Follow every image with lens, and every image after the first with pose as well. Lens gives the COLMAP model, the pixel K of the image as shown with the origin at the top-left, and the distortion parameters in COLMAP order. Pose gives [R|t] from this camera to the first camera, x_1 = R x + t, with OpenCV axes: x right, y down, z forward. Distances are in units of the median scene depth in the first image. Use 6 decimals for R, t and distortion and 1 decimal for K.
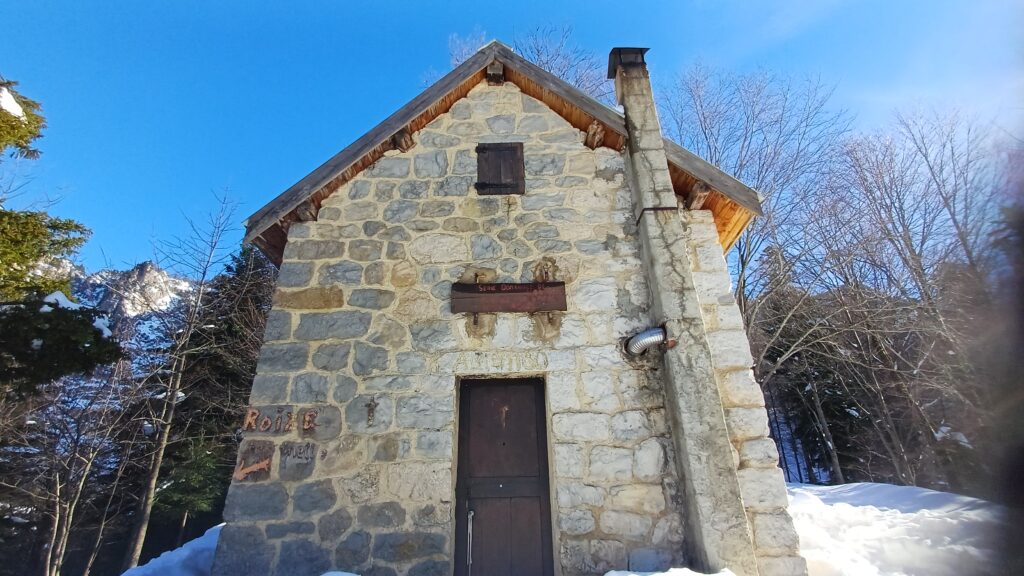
lens RADIAL K [[474.1, 0, 510.2], [0, 474.1, 292.3], [0, 0, 1]] dist [0.003432, 0.000547]
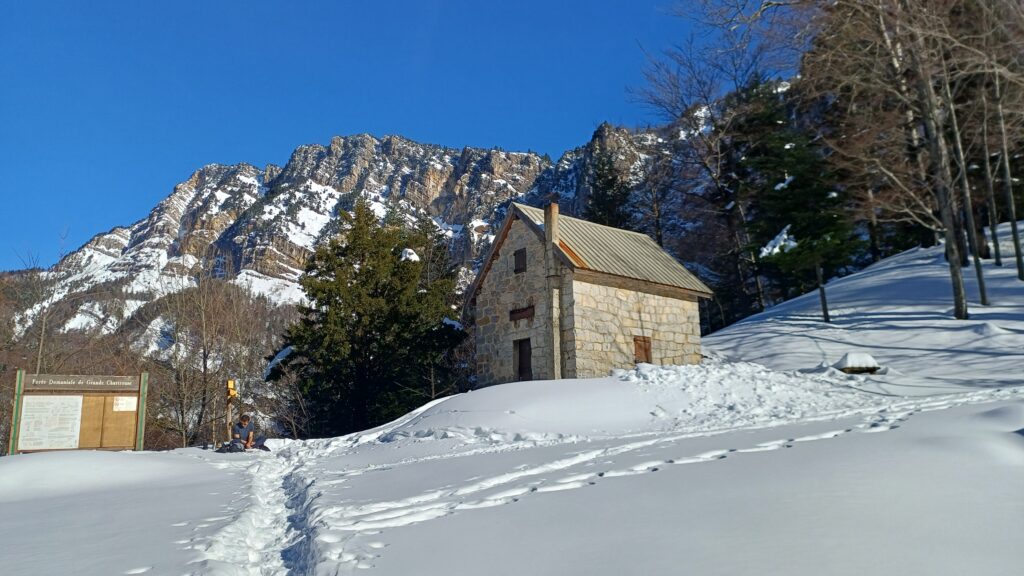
lens RADIAL K [[755.9, 0, 510.5], [0, 755.9, 288.7], [0, 0, 1]] dist [0.070361, 0.000909]
pose [[0.651610, -0.164403, -0.740524, 3.603528], [0.355190, 0.928724, 0.106358, -0.686631], [0.670257, -0.332331, 0.663560, -2.265444]]
